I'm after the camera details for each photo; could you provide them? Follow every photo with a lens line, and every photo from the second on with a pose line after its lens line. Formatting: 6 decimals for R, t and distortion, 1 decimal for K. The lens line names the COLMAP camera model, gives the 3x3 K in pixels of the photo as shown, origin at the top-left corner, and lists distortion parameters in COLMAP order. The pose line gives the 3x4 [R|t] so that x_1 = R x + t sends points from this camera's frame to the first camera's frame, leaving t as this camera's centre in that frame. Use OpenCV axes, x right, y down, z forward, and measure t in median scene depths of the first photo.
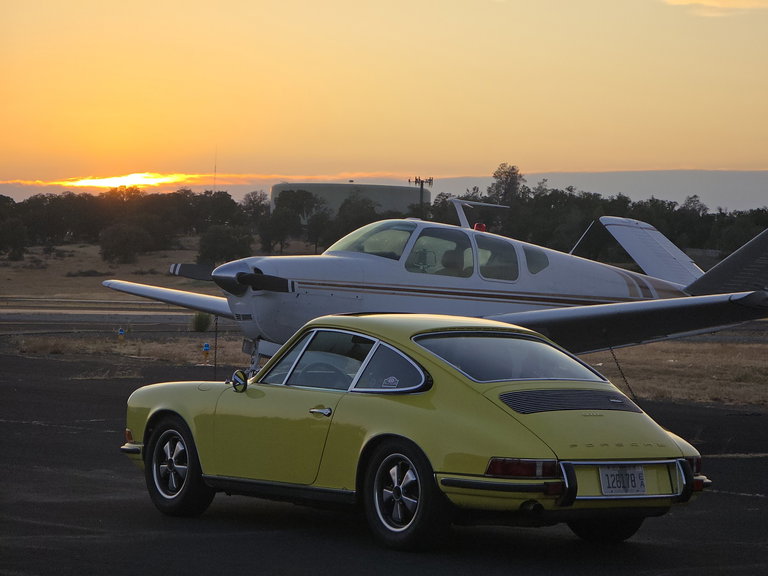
lens RADIAL K [[2522.9, 0, 384.0], [0, 2522.9, 288.0], [0, 0, 1]] dist [0.159315, 0.829757]
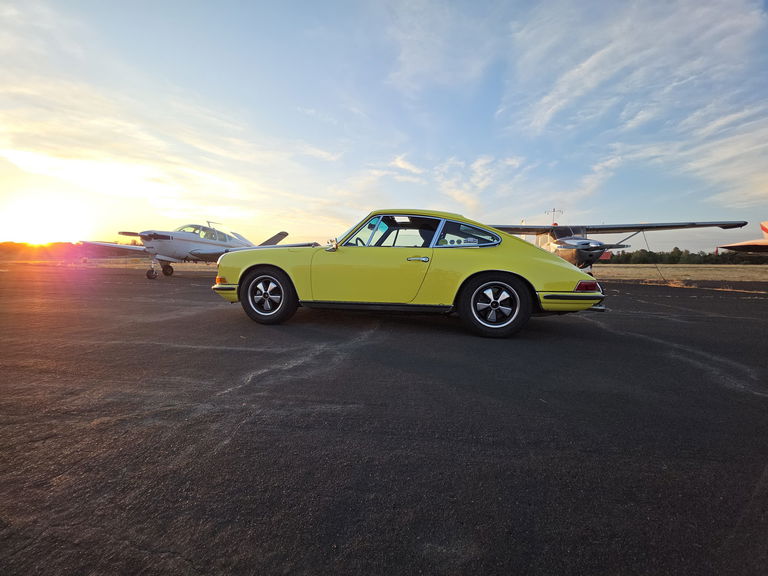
lens RADIAL K [[305.9, 0, 384.0], [0, 305.9, 288.0], [0, 0, 1]] dist [0.001842, -0.005833]
pose [[0.741246, -0.056615, 0.668842, -0.186131], [-0.004029, 0.996043, 0.088776, 0.051495], [-0.671221, -0.068500, 0.738085, 0.893083]]
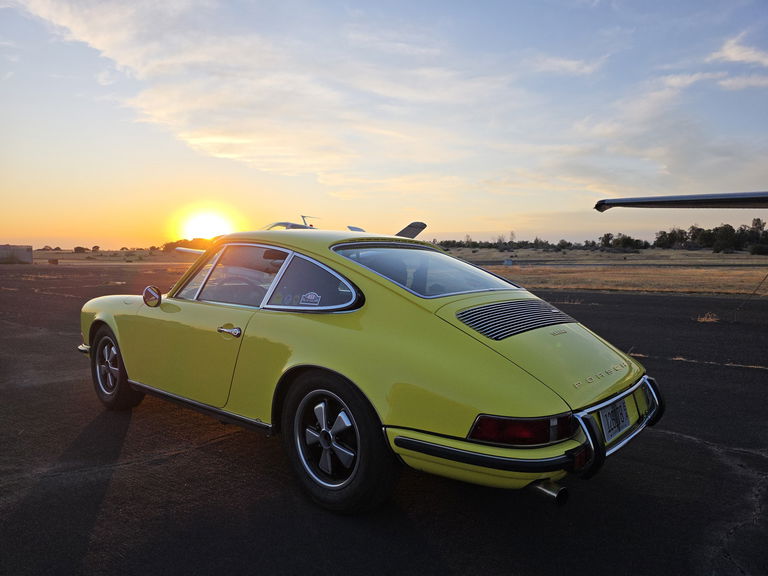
lens RADIAL K [[528.8, 0, 384.0], [0, 528.8, 288.0], [0, 0, 1]] dist [0.014598, -0.004017]
pose [[0.977830, -0.026414, 0.207727, -0.010184], [0.014726, 0.998230, 0.057616, 0.024044], [-0.208881, -0.053280, 0.976489, 0.830756]]
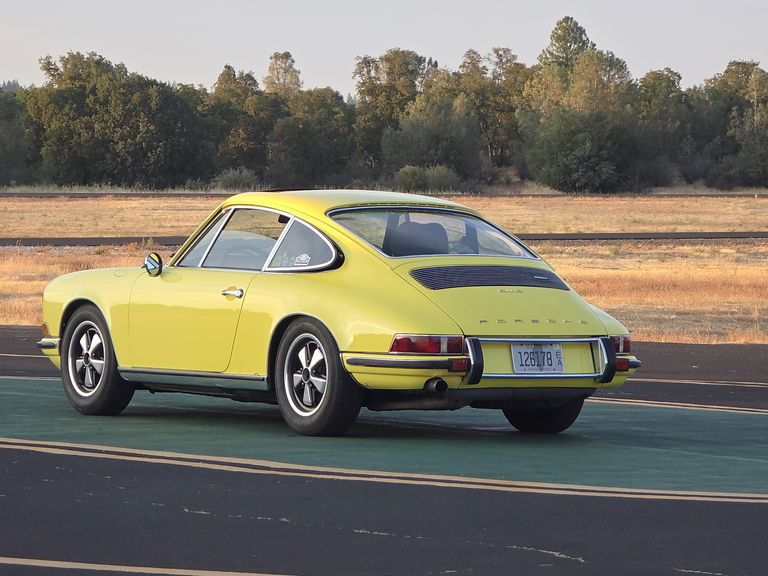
lens RADIAL K [[3865.3, 0, 384.0], [0, 3865.3, 288.0], [0, 0, 1]] dist [0.207742, 2.077768]
pose [[0.998311, -0.008081, -0.057527, 0.117246], [0.009236, 0.999761, 0.019838, 0.019652], [0.057353, -0.020336, 0.998147, -0.441668]]
